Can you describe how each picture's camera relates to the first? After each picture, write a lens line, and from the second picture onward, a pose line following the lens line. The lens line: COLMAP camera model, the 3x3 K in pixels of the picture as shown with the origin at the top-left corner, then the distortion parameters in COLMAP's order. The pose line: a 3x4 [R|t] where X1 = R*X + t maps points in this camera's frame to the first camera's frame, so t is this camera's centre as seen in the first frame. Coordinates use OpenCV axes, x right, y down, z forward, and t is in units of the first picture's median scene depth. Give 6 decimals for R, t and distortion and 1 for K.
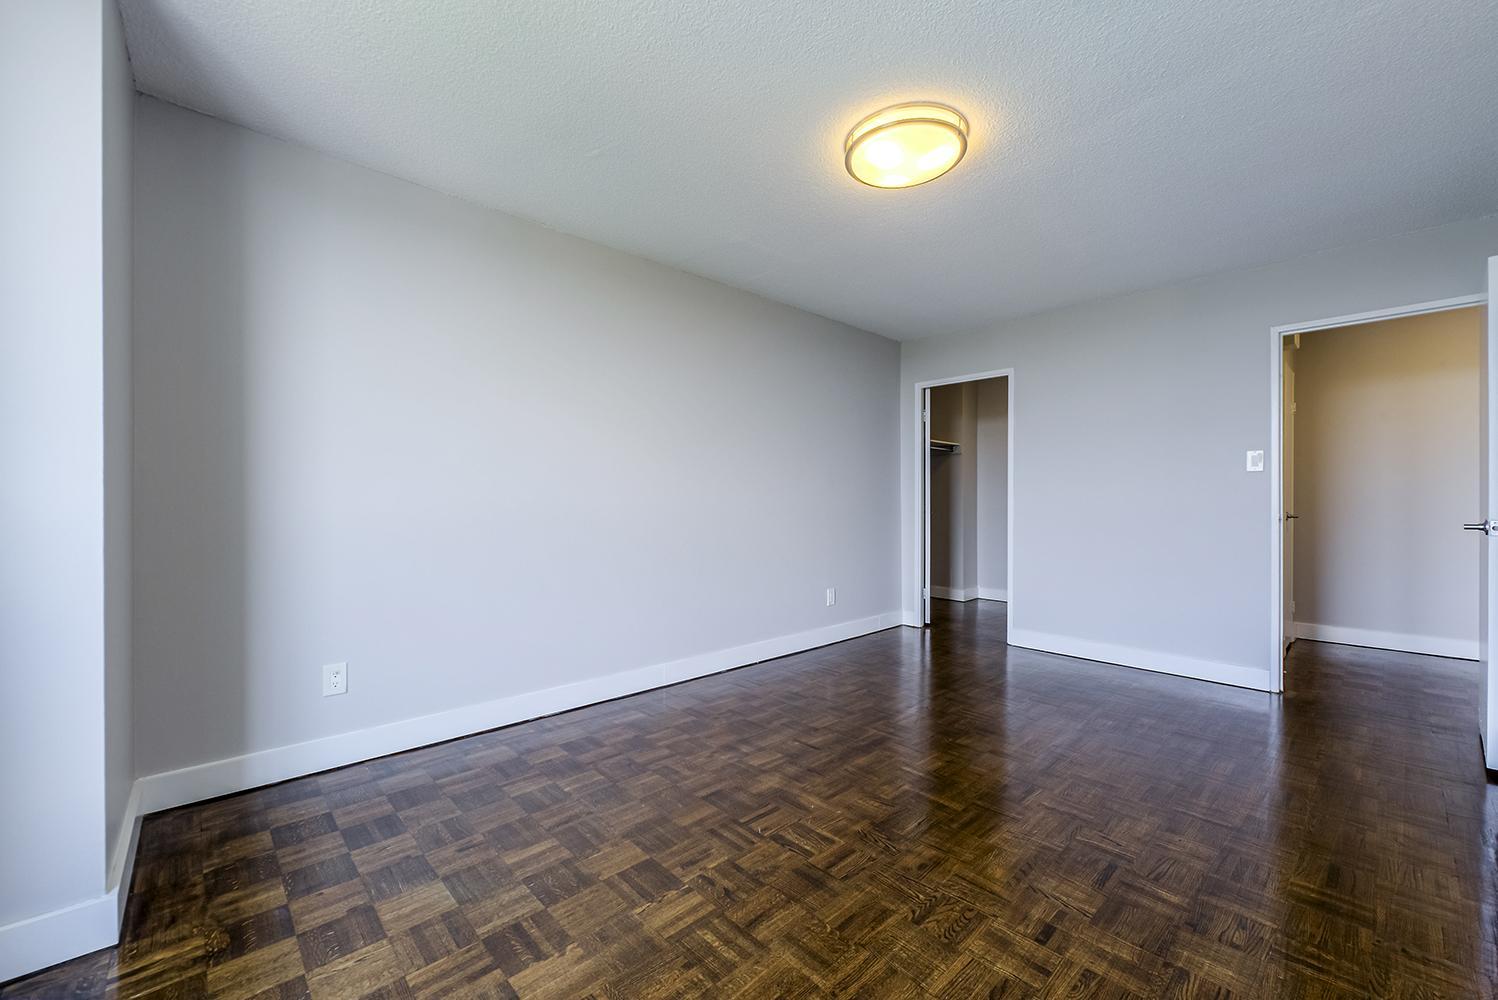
lens RADIAL K [[595.9, 0, 751.1], [0, 595.9, 500.5], [0, 0, 1]] dist [-0.001797, -0.000046]
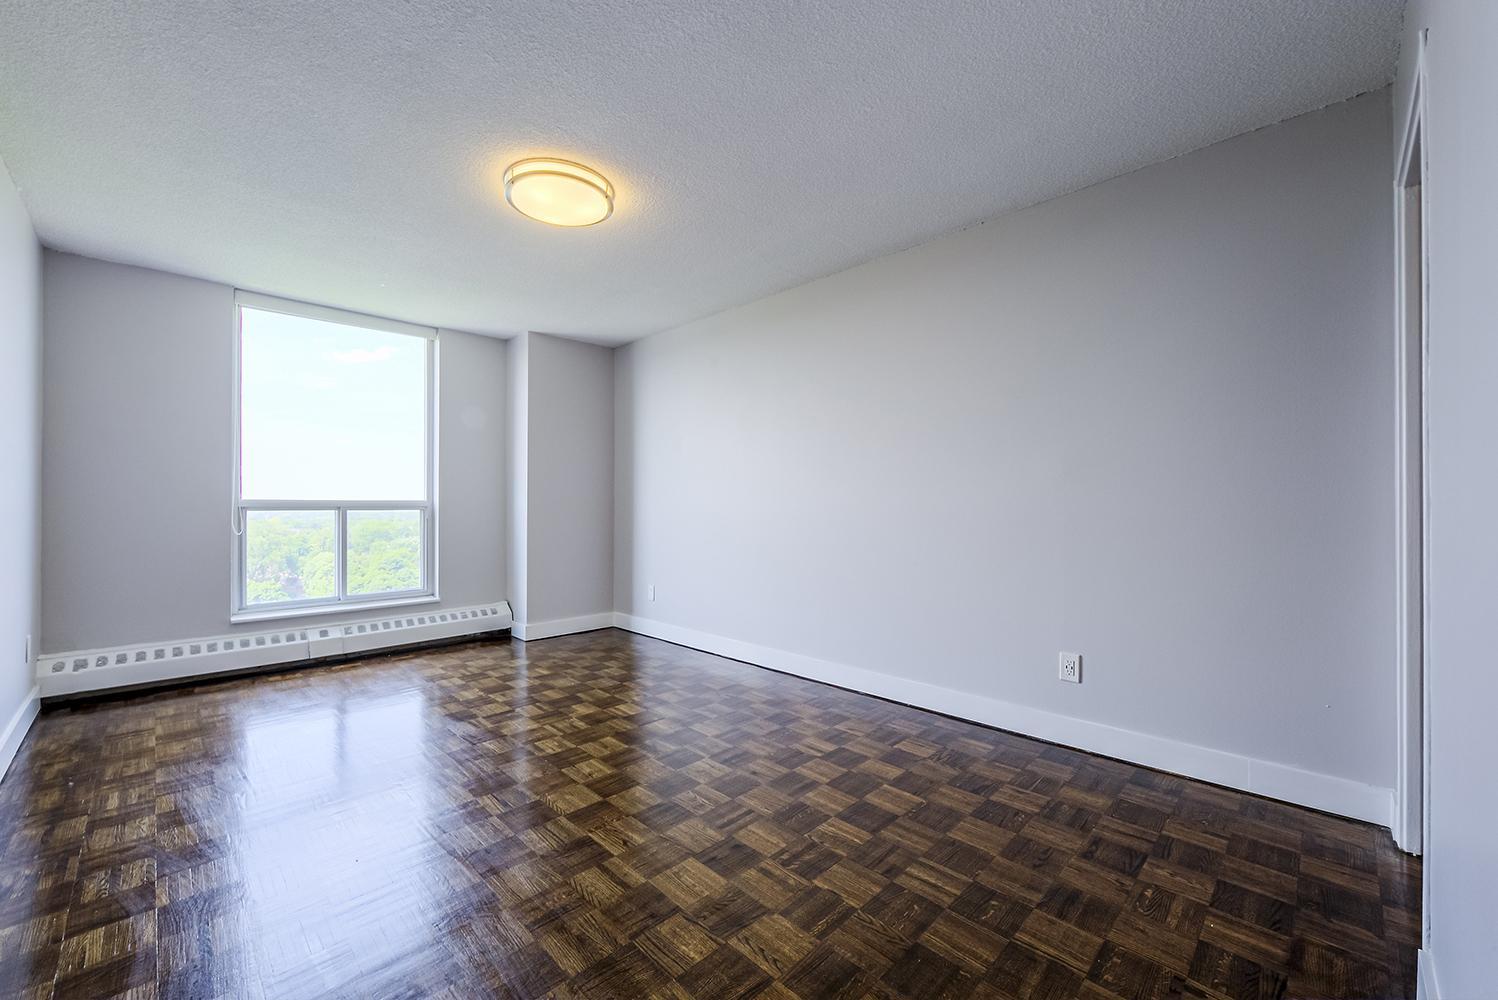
lens RADIAL K [[595.9, 0, 748.4], [0, 595.9, 501.2], [0, 0, 1]] dist [-0.001797, -0.000046]
pose [[0.040982, -0.006095, -0.999141, 1.456766], [-0.000778, 0.999981, -0.006132, 0.003756], [0.999160, 0.001029, 0.040977, 1.359467]]
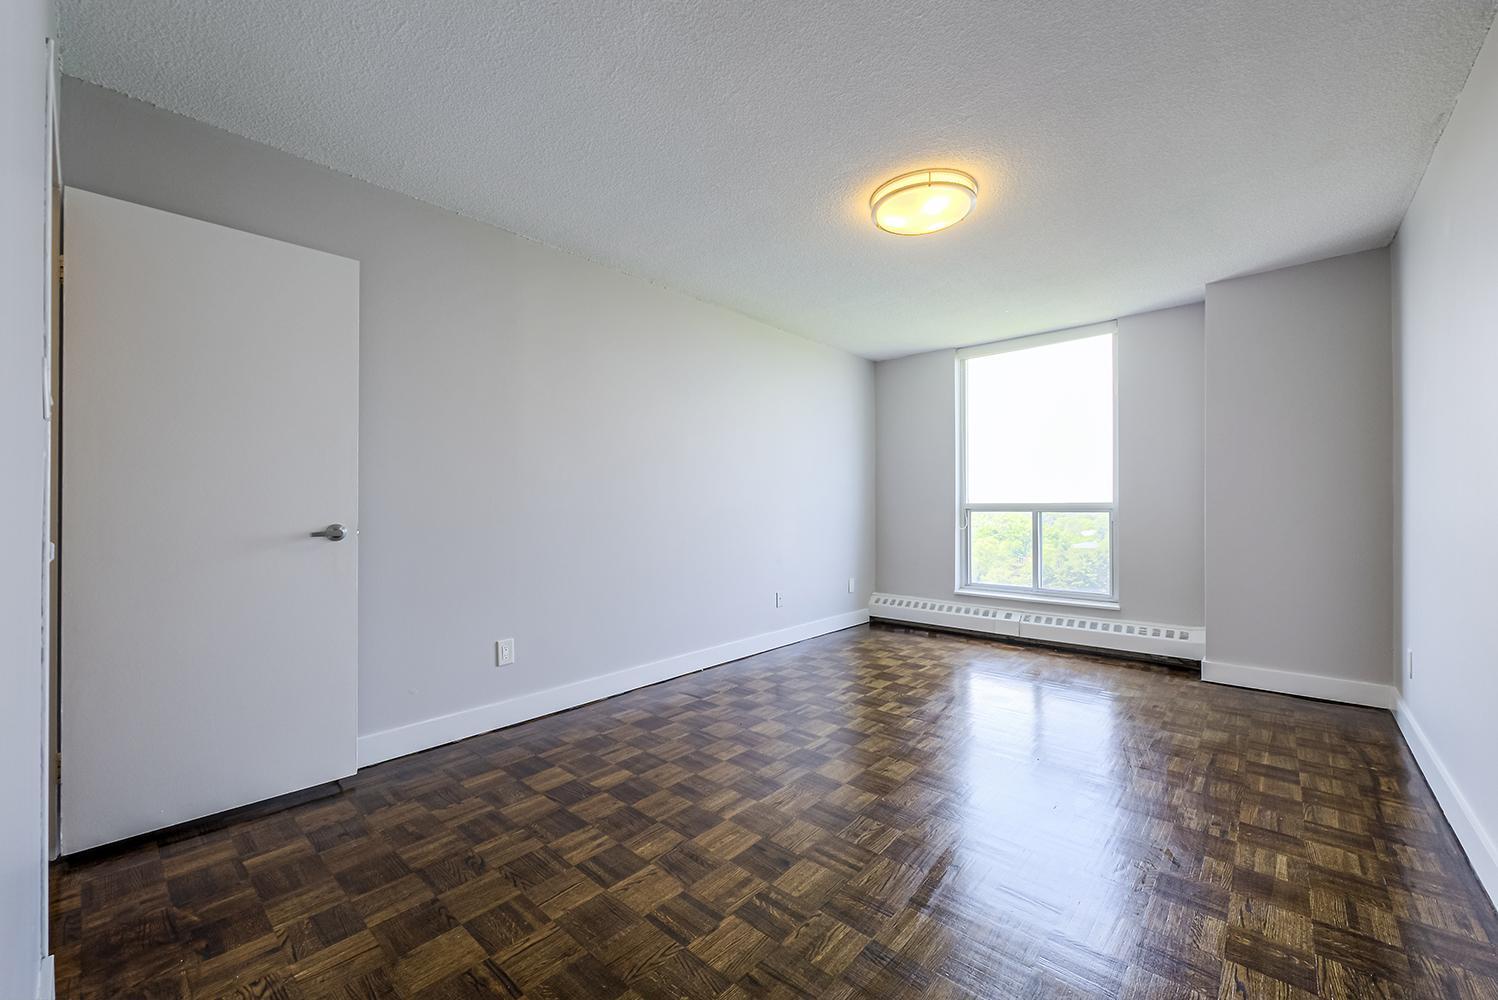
lens RADIAL K [[595.9, 0, 746.4], [0, 595.9, 505.2], [0, 0, 1]] dist [-0.001797, -0.000046]
pose [[-0.996262, 0.001967, -0.086361, 0.736309], [0.002098, 0.999997, -0.001425, -0.001401], [0.086358, -0.001601, -0.996263, 2.185156]]
